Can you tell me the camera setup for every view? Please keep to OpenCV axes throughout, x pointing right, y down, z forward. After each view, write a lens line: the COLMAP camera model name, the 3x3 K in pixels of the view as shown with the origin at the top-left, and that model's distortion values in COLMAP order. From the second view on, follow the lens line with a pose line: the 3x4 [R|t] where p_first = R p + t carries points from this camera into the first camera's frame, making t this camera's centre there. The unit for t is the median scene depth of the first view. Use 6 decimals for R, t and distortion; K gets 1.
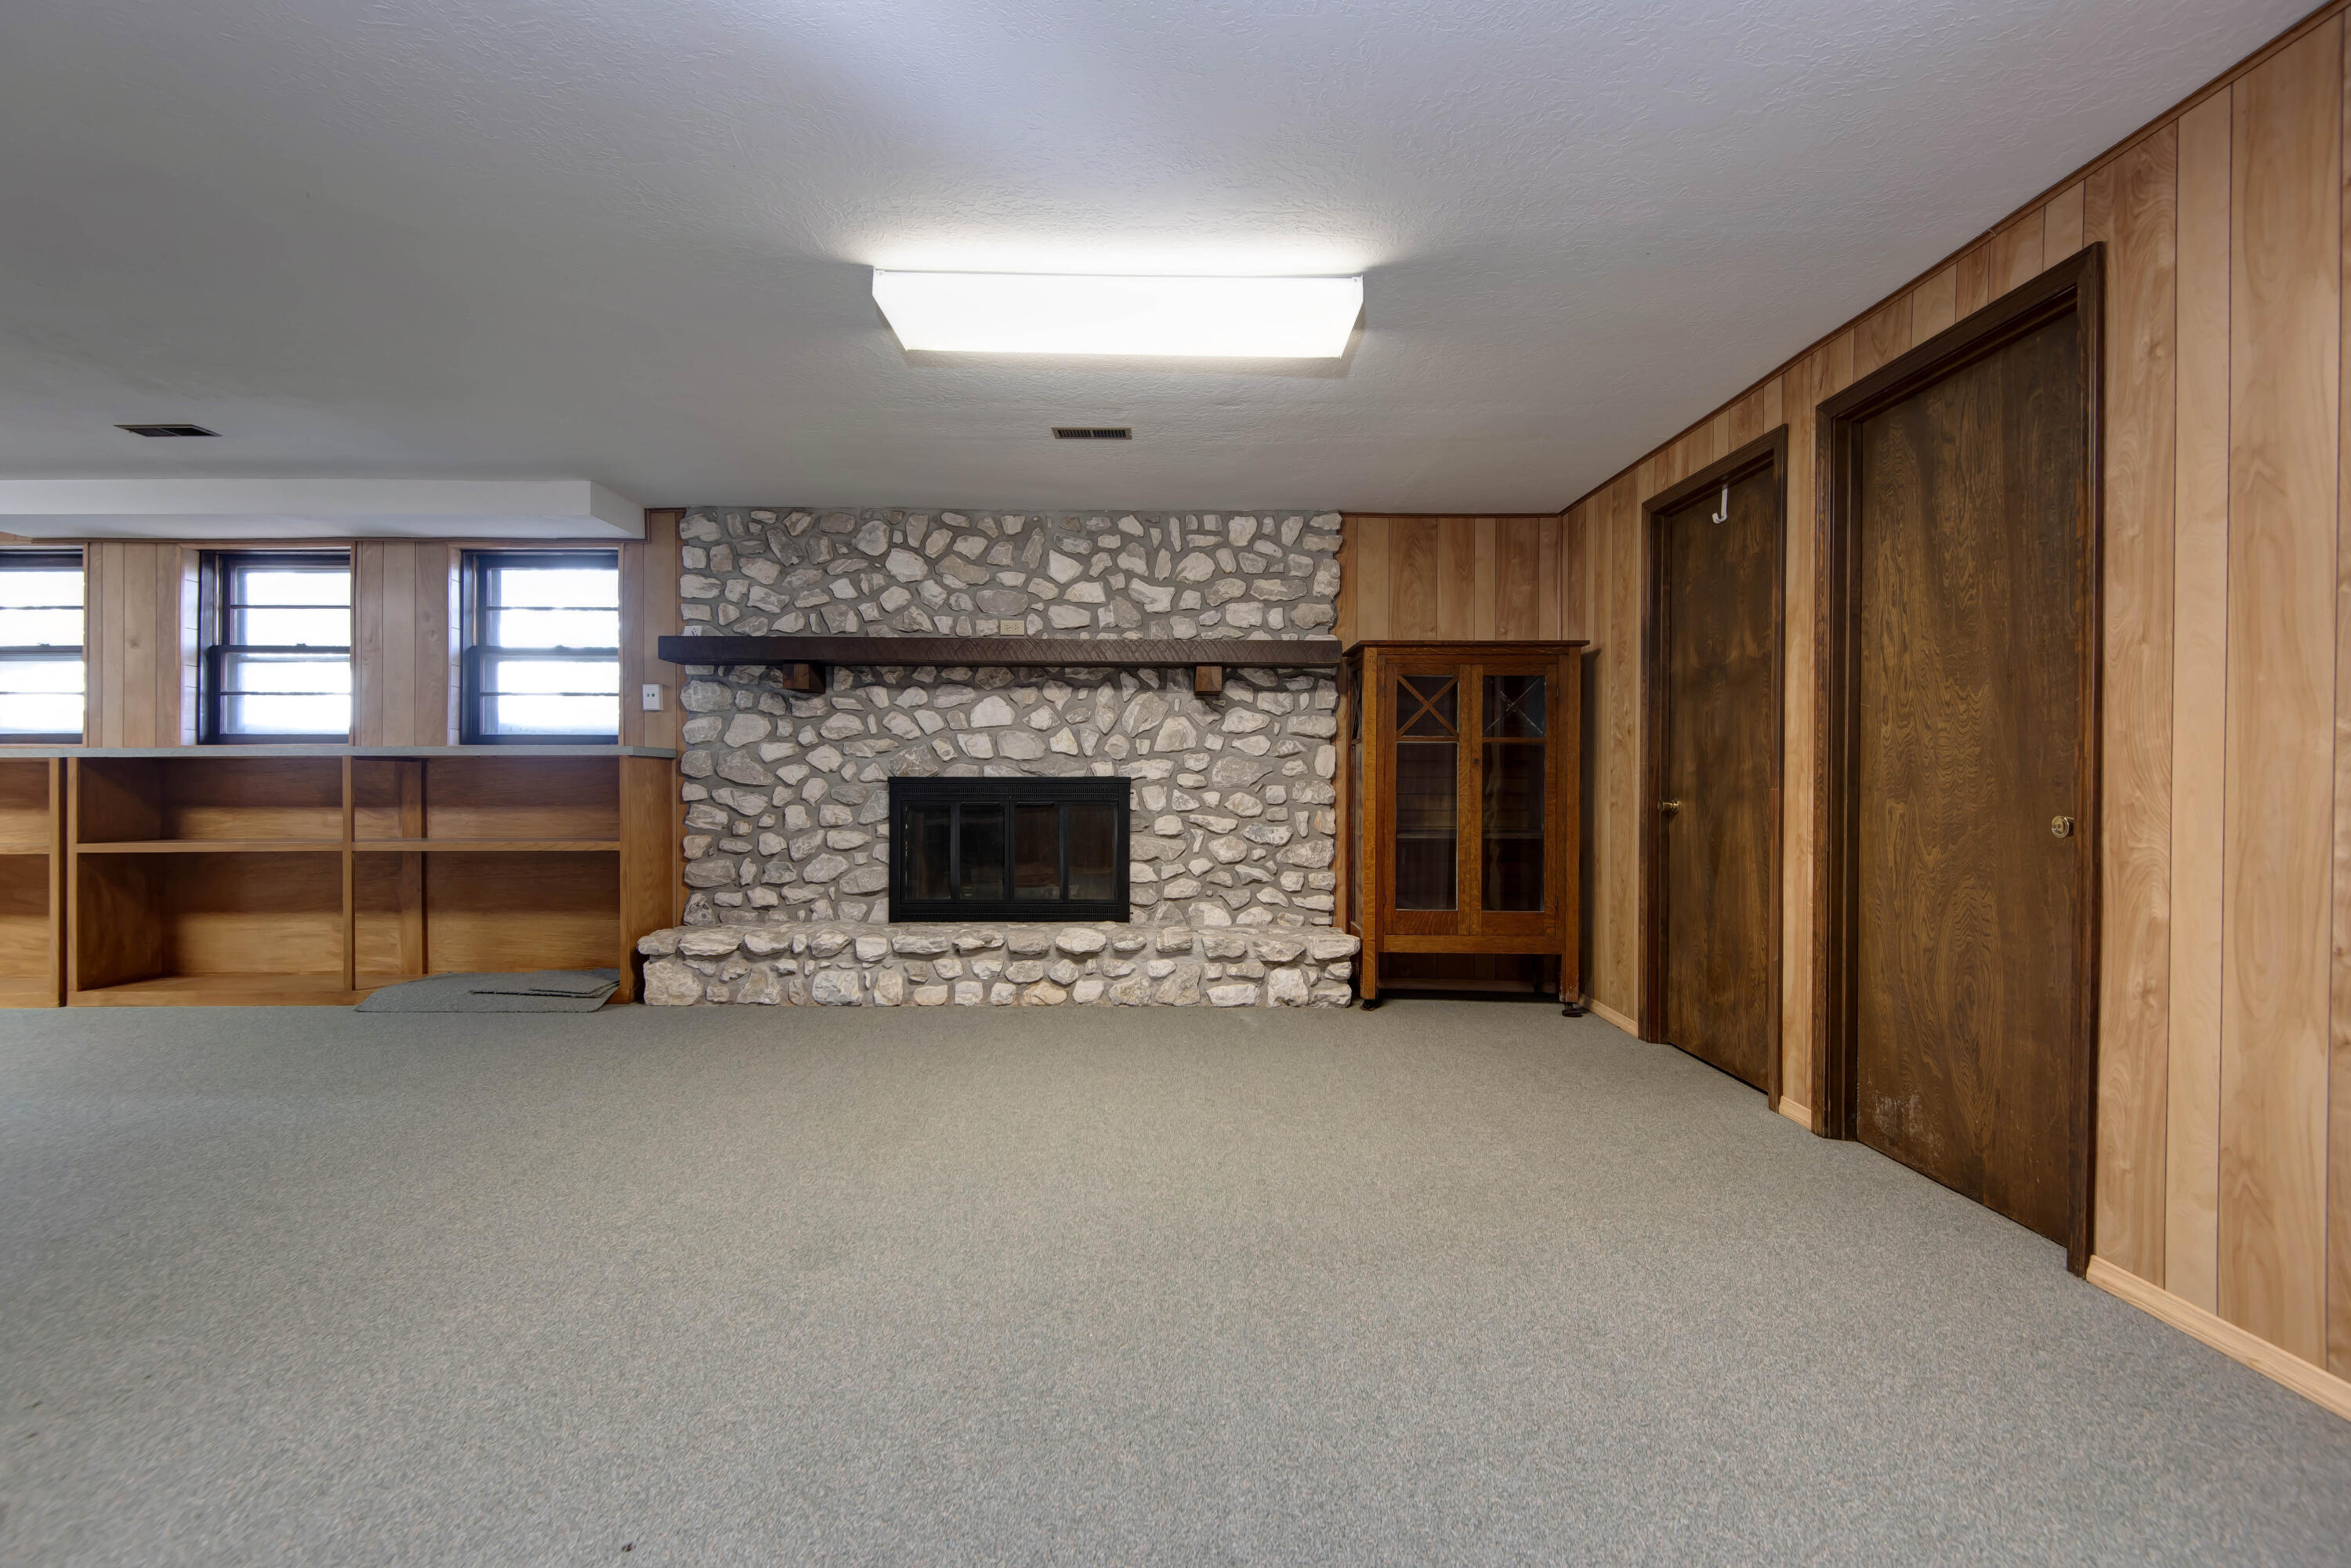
lens RADIAL K [[1070.2, 0, 1175.5], [0, 1070.2, 784.0], [0, 0, 1]] dist [0.038375, -0.034936]
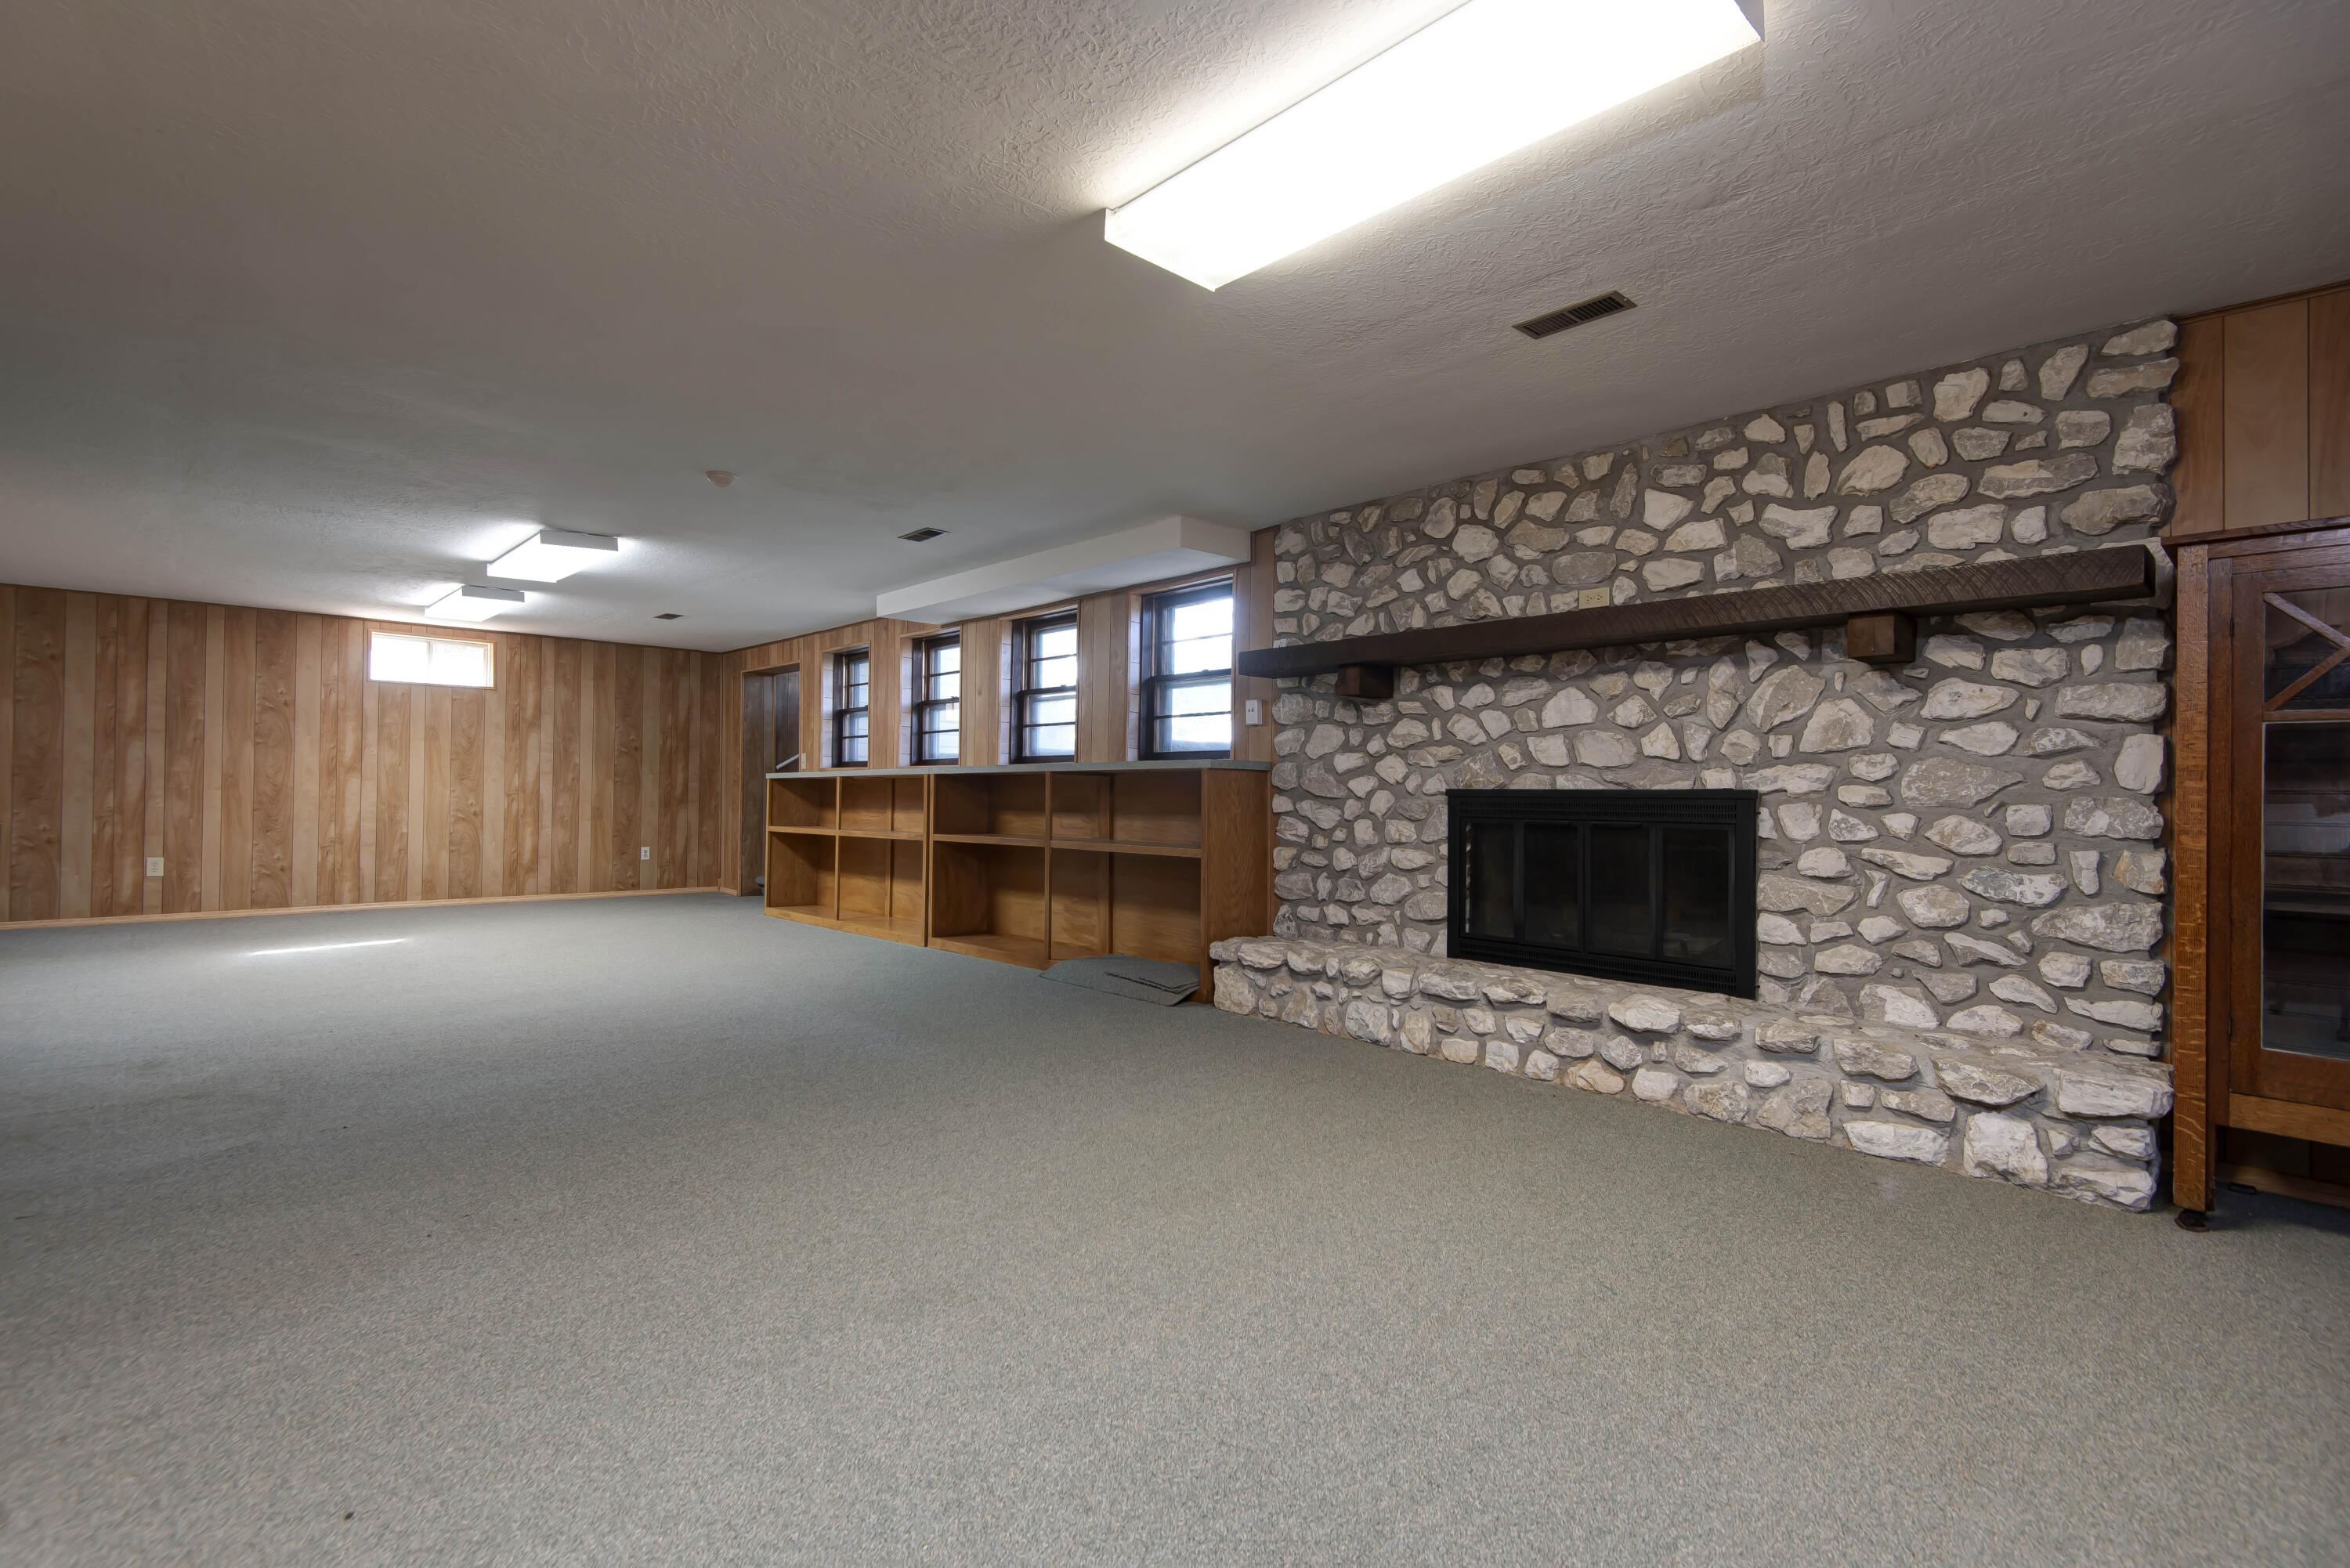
lens RADIAL K [[1069.7, 0, 1175.0], [0, 1069.7, 784.0], [0, 0, 1]] dist [0.038375, -0.034936]
pose [[0.669495, -0.002211, -0.742814, 0.227409], [-0.011309, 0.999849, -0.013169, 0.003035], [0.742731, 0.017217, 0.669369, 0.252679]]
